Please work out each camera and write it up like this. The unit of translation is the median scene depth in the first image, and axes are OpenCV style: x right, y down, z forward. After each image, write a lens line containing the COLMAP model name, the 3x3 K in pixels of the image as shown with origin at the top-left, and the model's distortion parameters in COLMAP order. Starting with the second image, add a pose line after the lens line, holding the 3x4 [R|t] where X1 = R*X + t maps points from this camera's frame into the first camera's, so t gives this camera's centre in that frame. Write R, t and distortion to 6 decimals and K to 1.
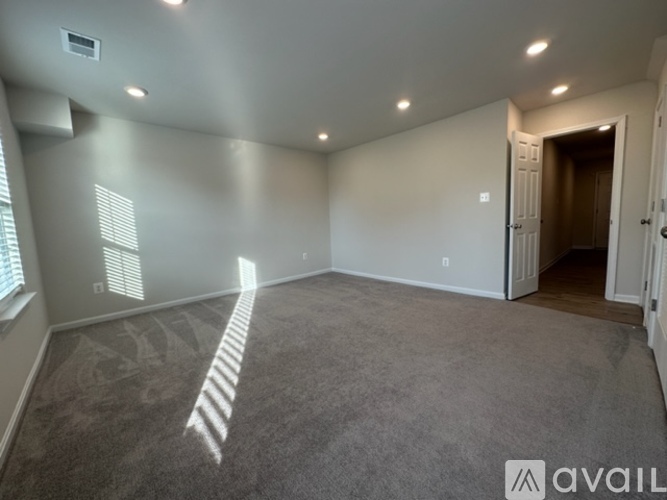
lens RADIAL K [[264.0, 0, 332.7], [0, 264.0, 252.2], [0, 0, 1]] dist [-0.001561, -0.000108]
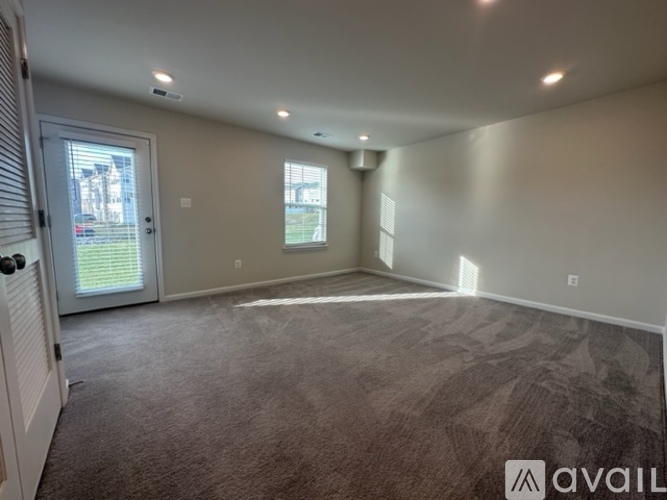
lens RADIAL K [[264.0, 0, 332.2], [0, 264.0, 249.3], [0, 0, 1]] dist [-0.001561, -0.000108]
pose [[-0.052962, 0.152006, -0.986960, 0.760862], [-0.121100, 0.980075, 0.157444, -0.122457], [0.991226, 0.127859, -0.033499, 0.717086]]
